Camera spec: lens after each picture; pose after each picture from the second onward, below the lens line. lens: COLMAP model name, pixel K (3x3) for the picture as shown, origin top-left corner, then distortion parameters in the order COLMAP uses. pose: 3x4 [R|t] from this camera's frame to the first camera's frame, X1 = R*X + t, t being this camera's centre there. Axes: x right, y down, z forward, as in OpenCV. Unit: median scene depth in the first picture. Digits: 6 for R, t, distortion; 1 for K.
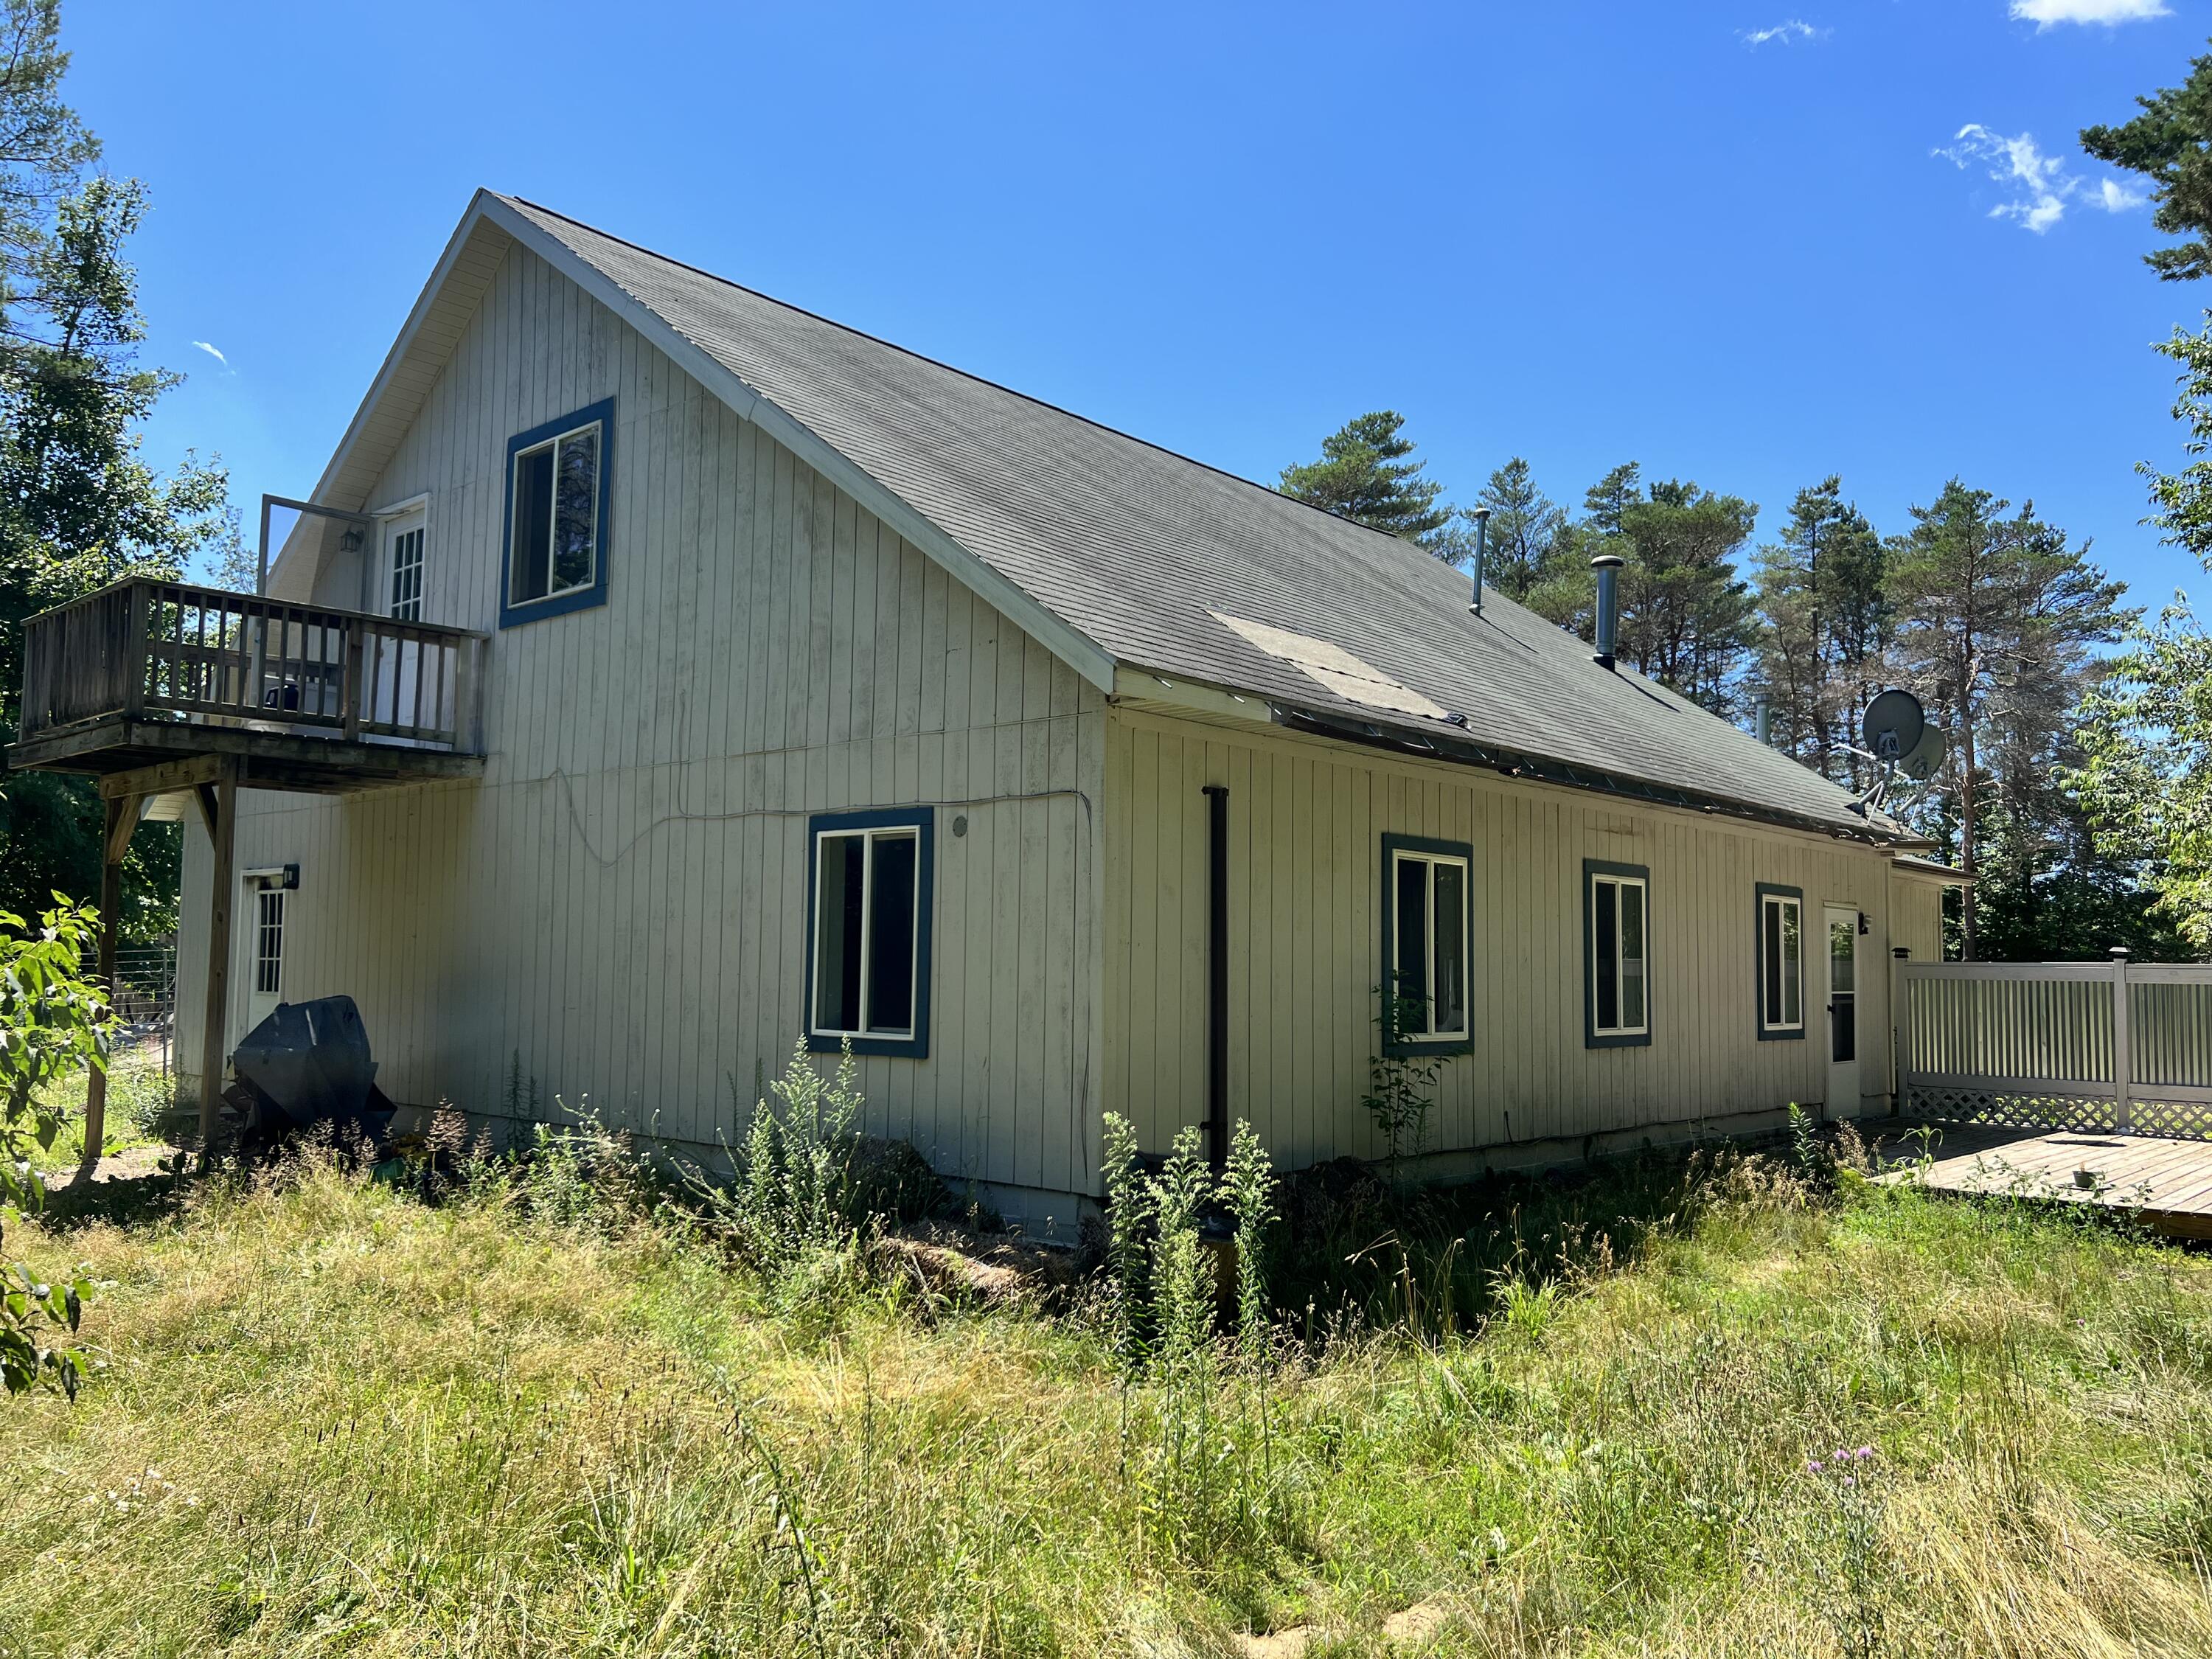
lens RADIAL K [[1688.1, 0, 1114.1], [0, 1688.1, 830.8], [0, 0, 1]] dist [0.044809, -0.075269]
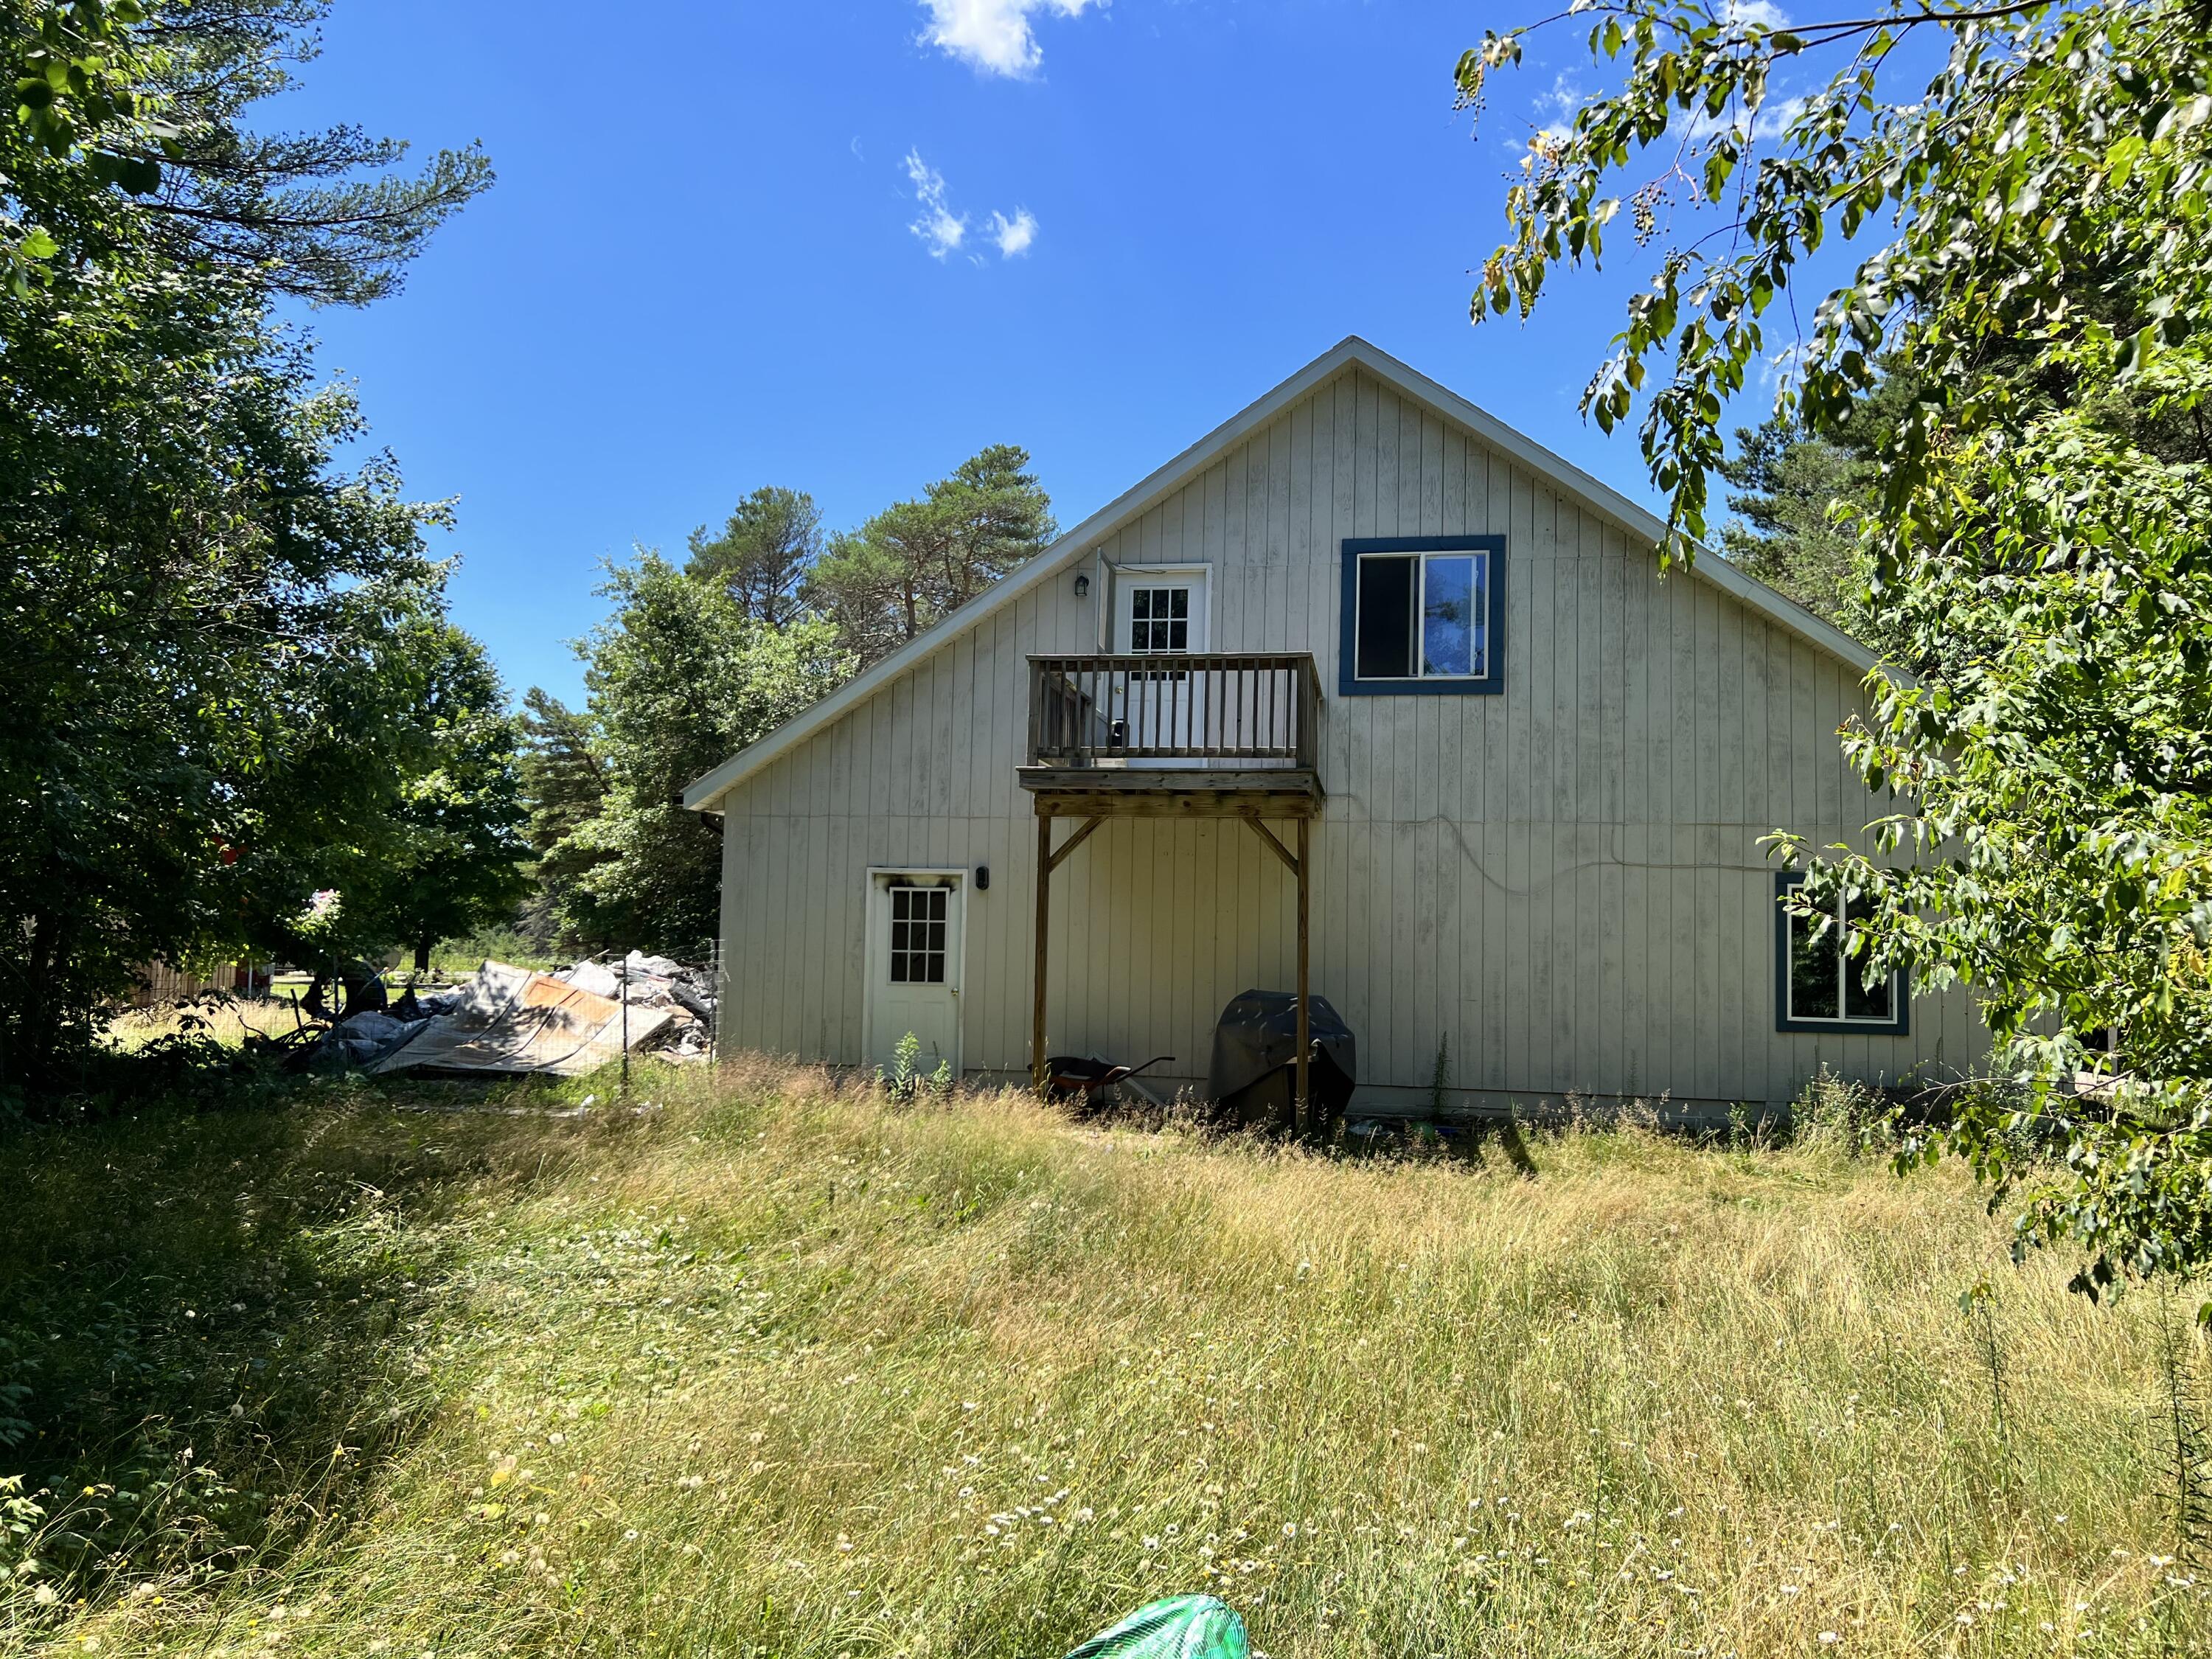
lens RADIAL K [[1688.1, 0, 1114.1], [0, 1688.1, 830.8], [0, 0, 1]] dist [0.044809, -0.075269]
pose [[0.862042, 0.046703, 0.504681, -1.788819], [-0.055324, 0.998466, 0.002101, -0.020215], [-0.503808, -0.029732, 0.863304, 0.021548]]
